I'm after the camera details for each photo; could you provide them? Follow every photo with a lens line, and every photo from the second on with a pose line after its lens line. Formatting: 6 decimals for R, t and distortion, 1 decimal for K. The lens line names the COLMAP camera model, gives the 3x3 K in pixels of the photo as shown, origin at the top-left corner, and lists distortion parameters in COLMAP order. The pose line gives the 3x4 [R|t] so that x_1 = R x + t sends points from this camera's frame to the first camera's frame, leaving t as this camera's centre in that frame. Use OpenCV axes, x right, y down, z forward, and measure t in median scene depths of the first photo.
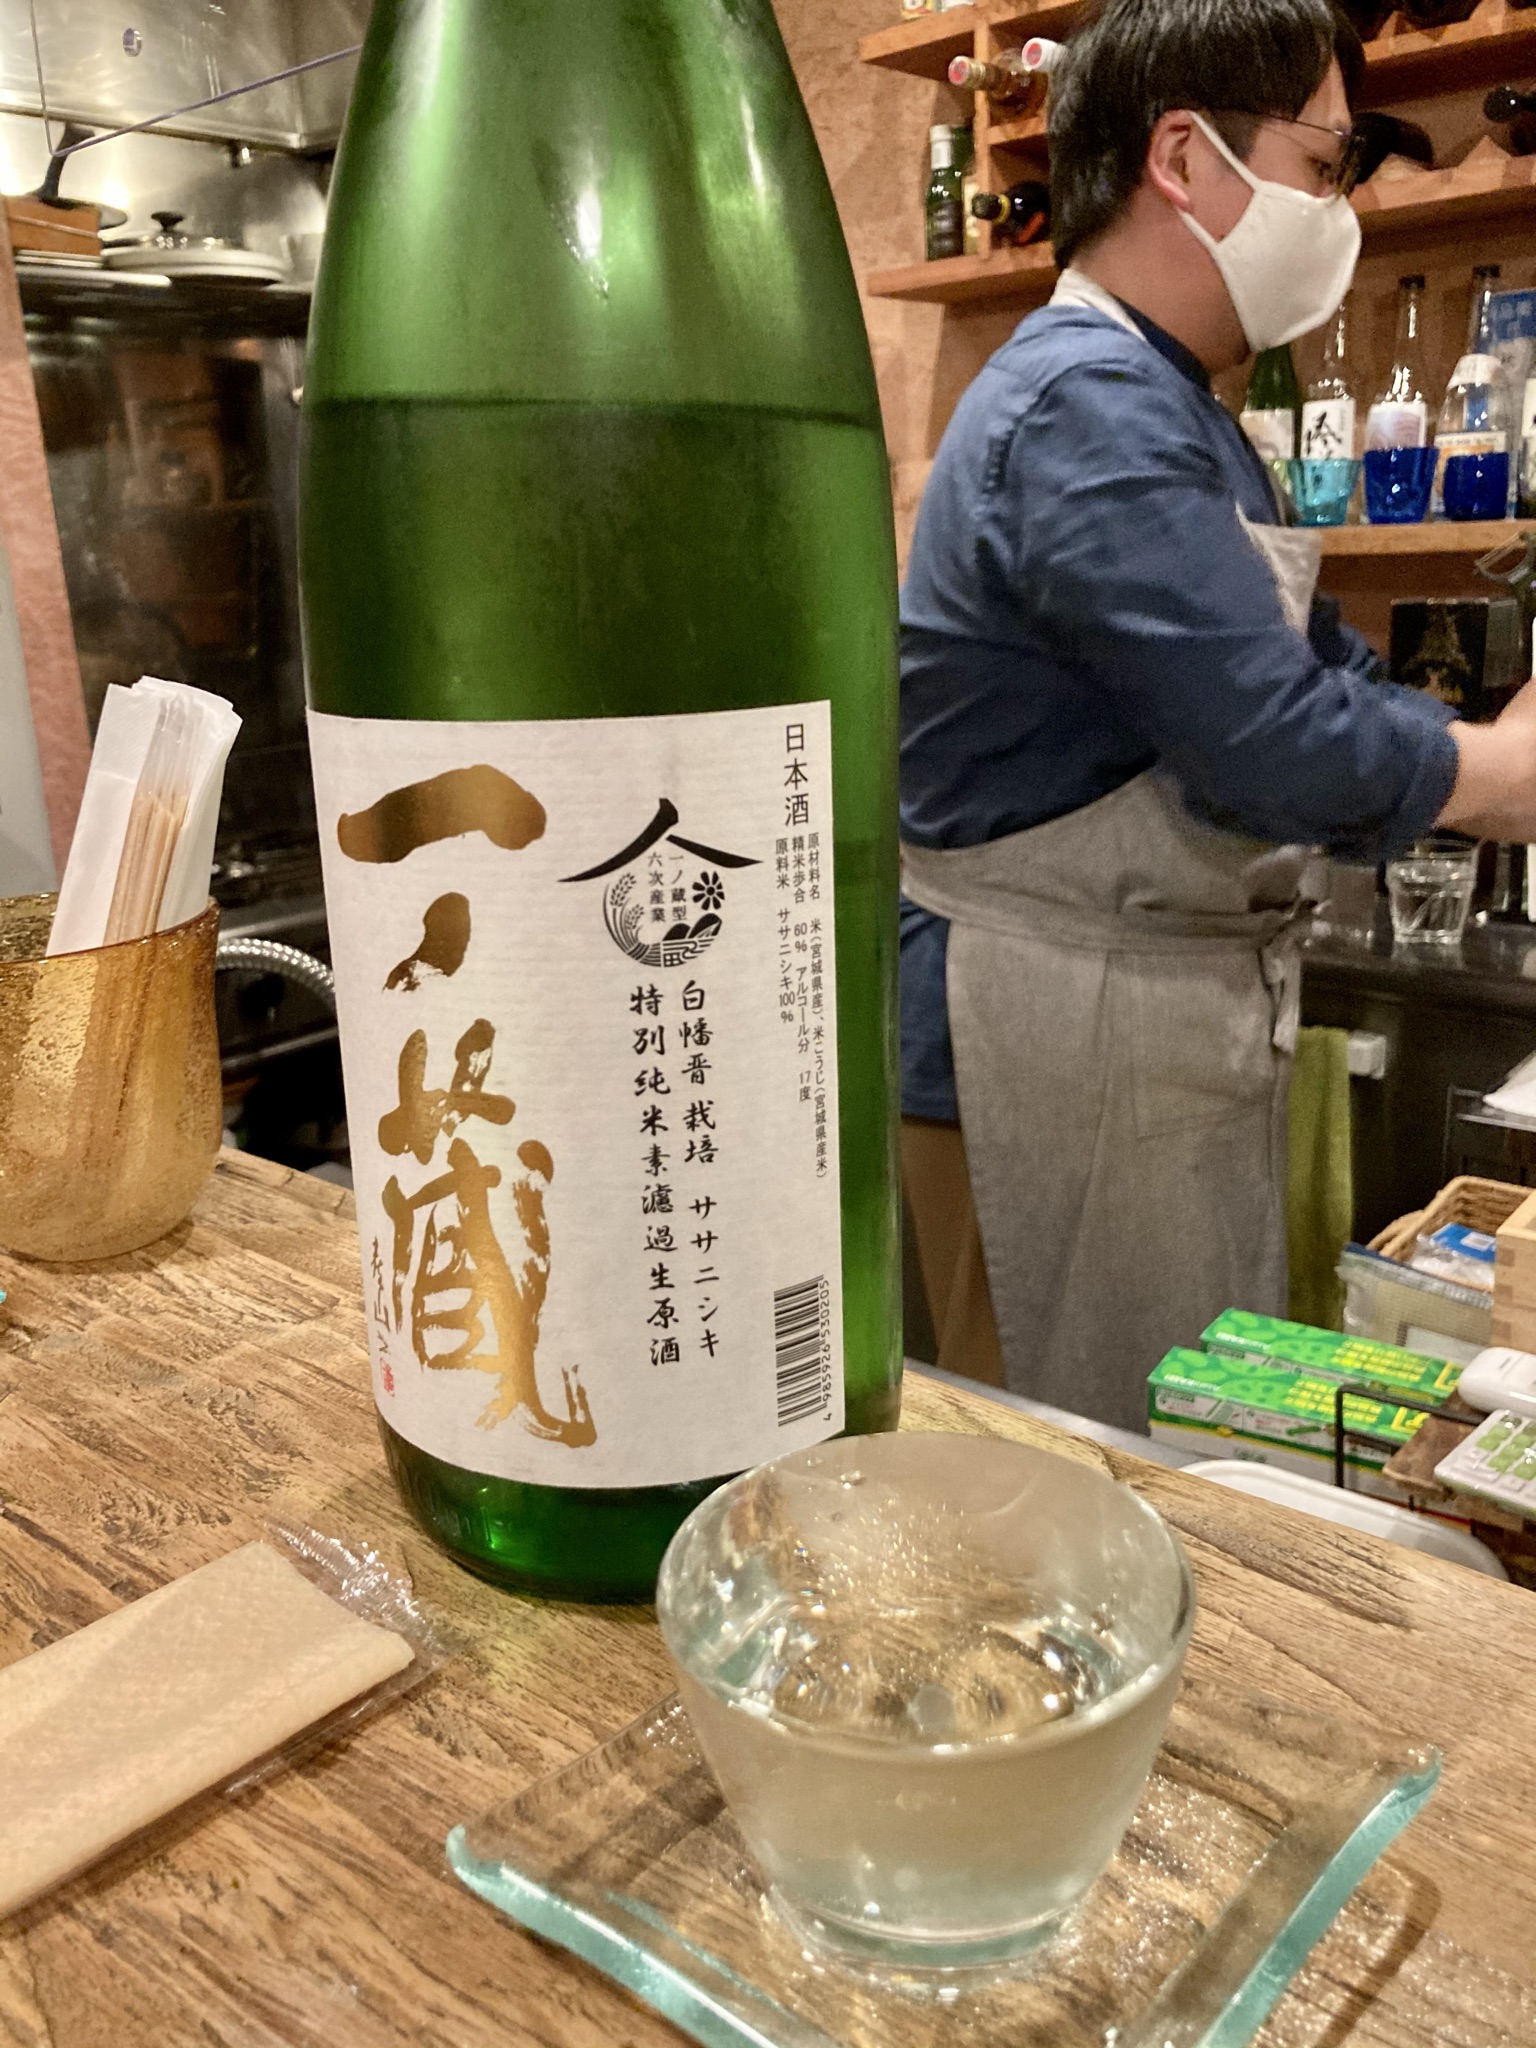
lens RADIAL K [[1731.8, 0, 741.9], [0, 1731.8, 1026.8], [0, 0, 1]] dist [0.004382, 0.008965]
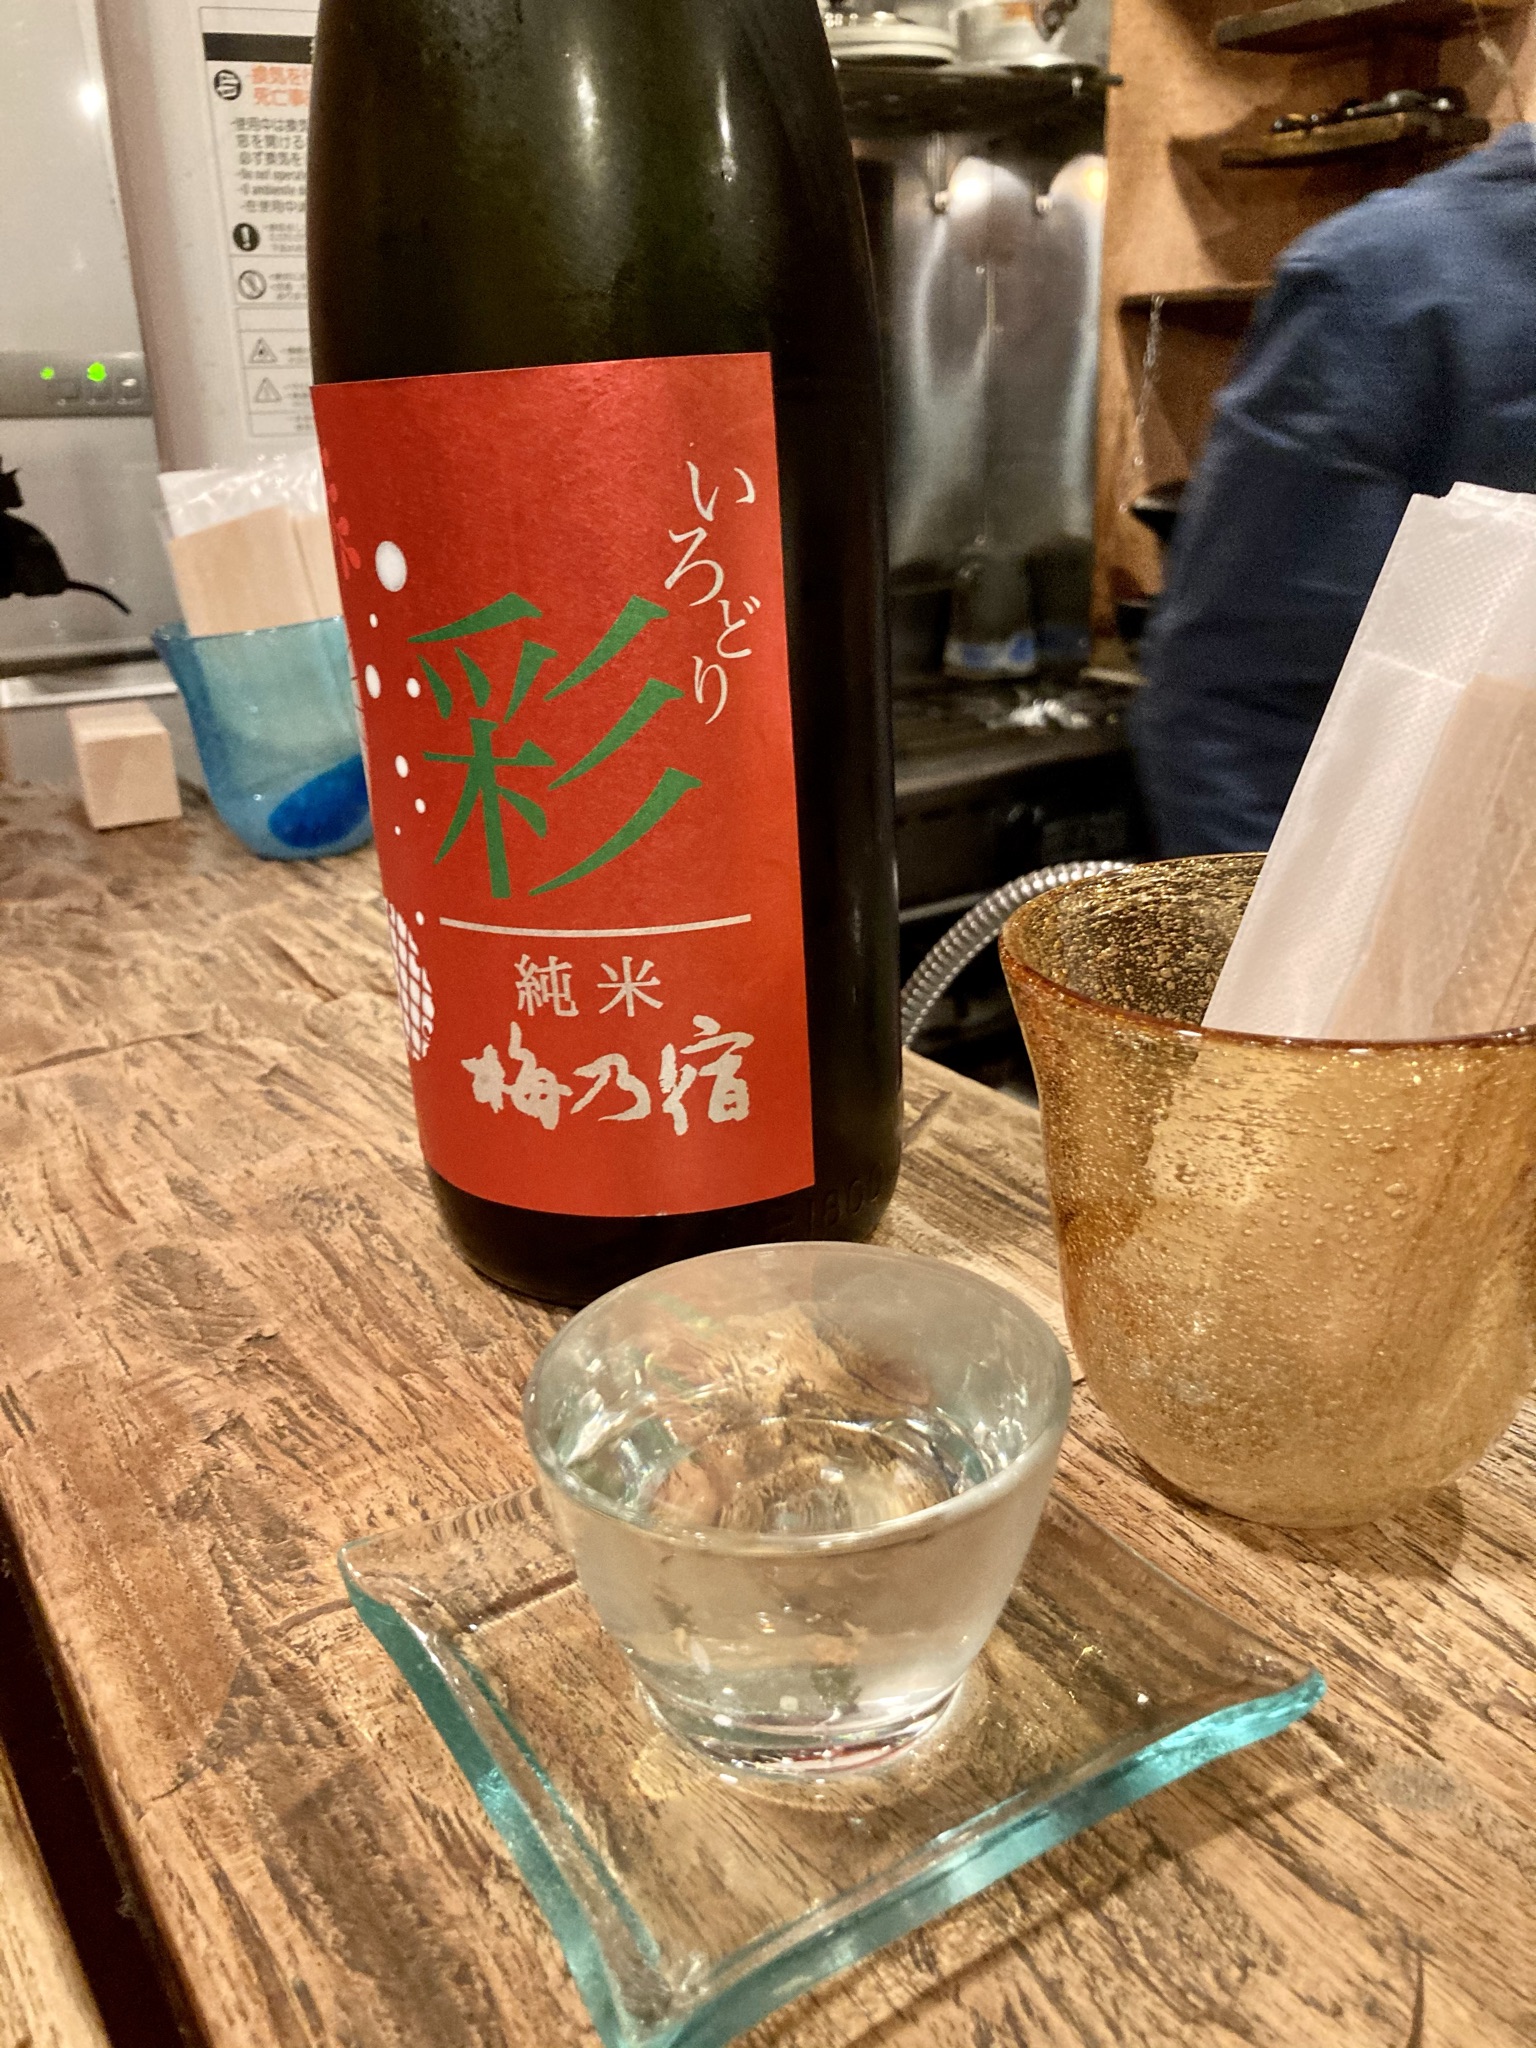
lens RADIAL K [[1736.1, 0, 728.0], [0, 1736.1, 1016.4], [0, 0, 1]] dist [0.003499, 0.002802]
pose [[0.956420, 0.108570, -0.271059, -0.405818], [-0.086789, 0.992051, 0.091122, -0.064162], [0.278797, -0.063626, 0.958240, 0.397225]]
